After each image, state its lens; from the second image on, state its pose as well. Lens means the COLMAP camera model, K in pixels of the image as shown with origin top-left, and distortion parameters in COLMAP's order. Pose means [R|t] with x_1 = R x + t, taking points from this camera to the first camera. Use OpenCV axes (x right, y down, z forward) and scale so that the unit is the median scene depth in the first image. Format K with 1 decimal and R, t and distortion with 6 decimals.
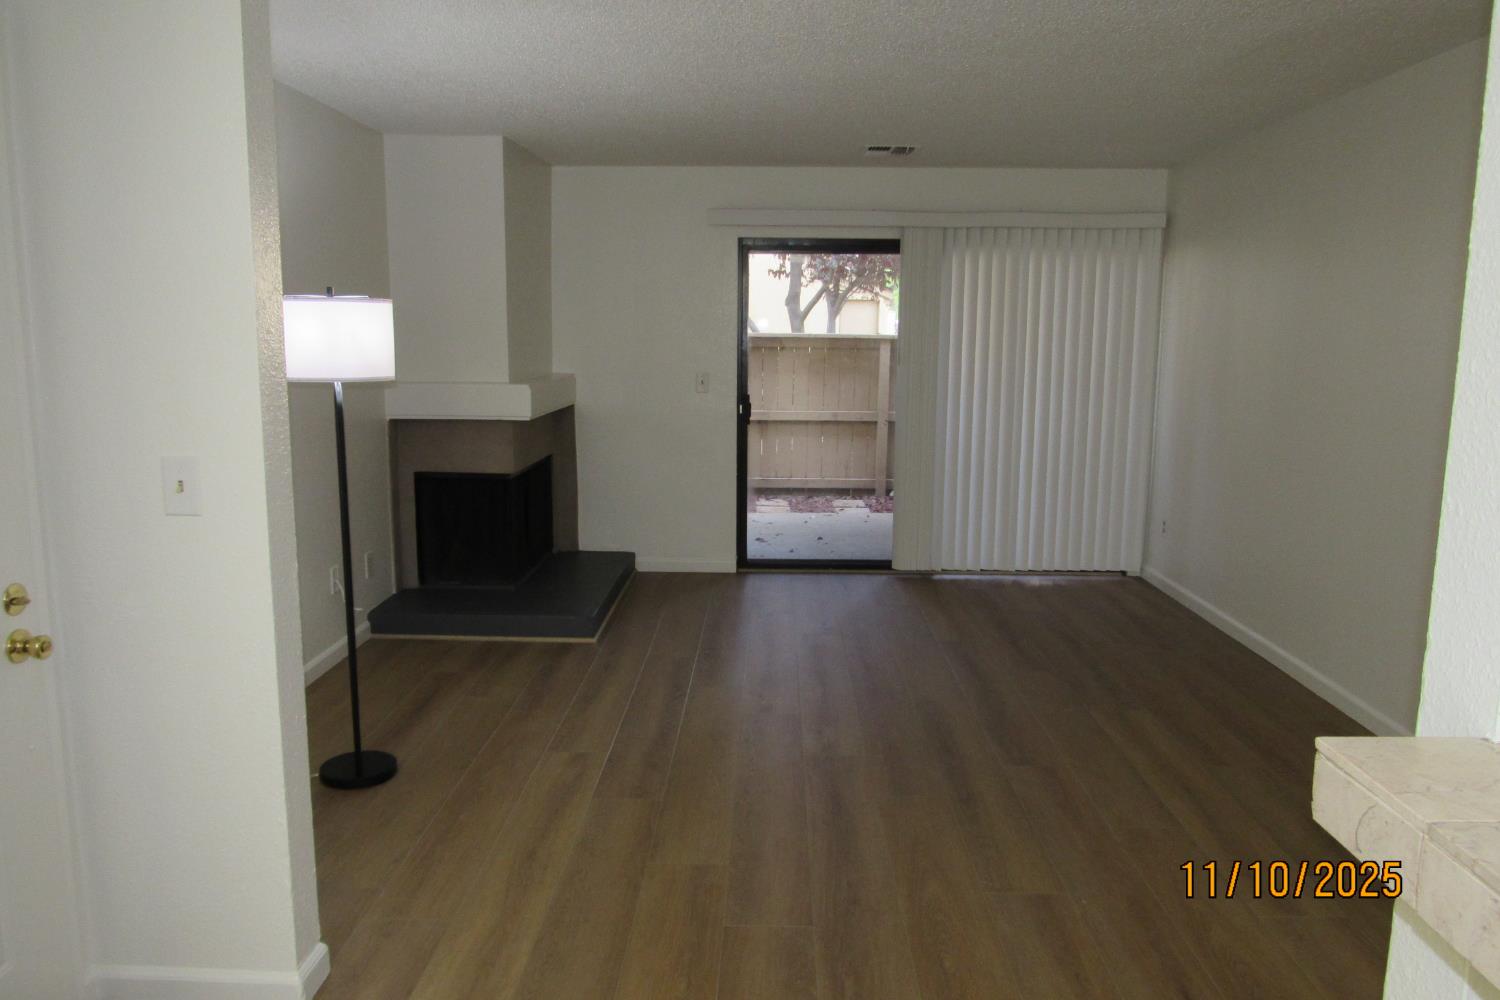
lens RADIAL K [[1085.3, 0, 750.0], [0, 1085.3, 500.0], [0, 0, 1]] dist [-0.011619, -0.000266]
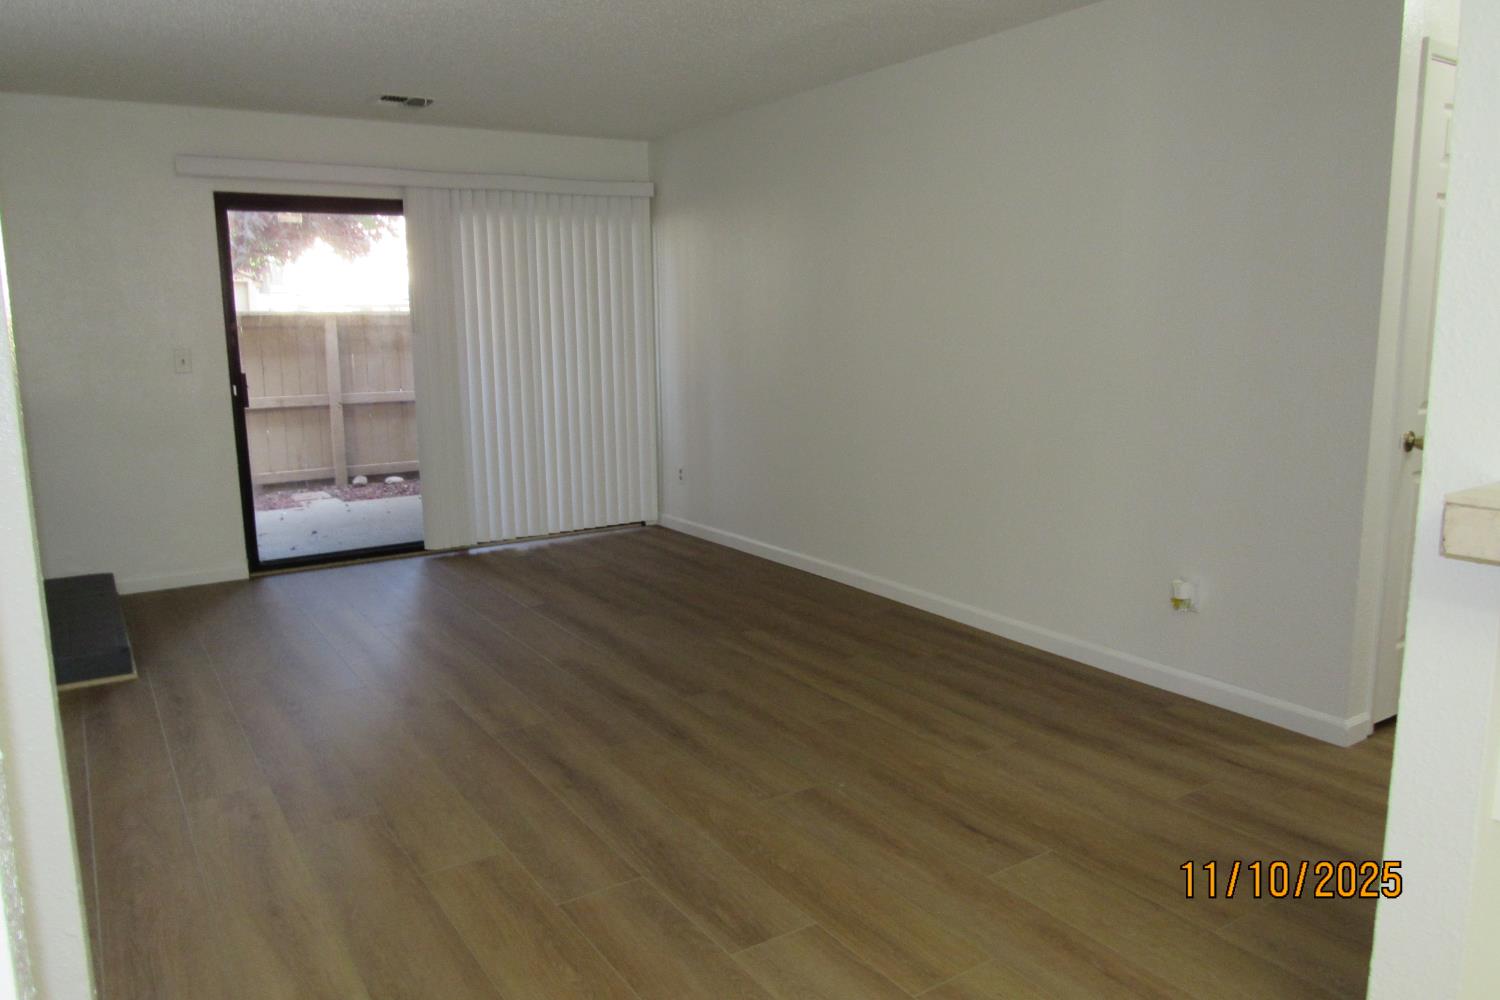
lens RADIAL K [[1087.3, 0, 750.0], [0, 1087.3, 500.0], [0, 0, 1]] dist [-0.007836, -0.001452]
pose [[0.830284, -0.114067, 0.545543, -0.150360], [0.108175, 0.993200, 0.043032, 0.010427], [-0.546742, 0.023285, 0.836977, 0.050516]]
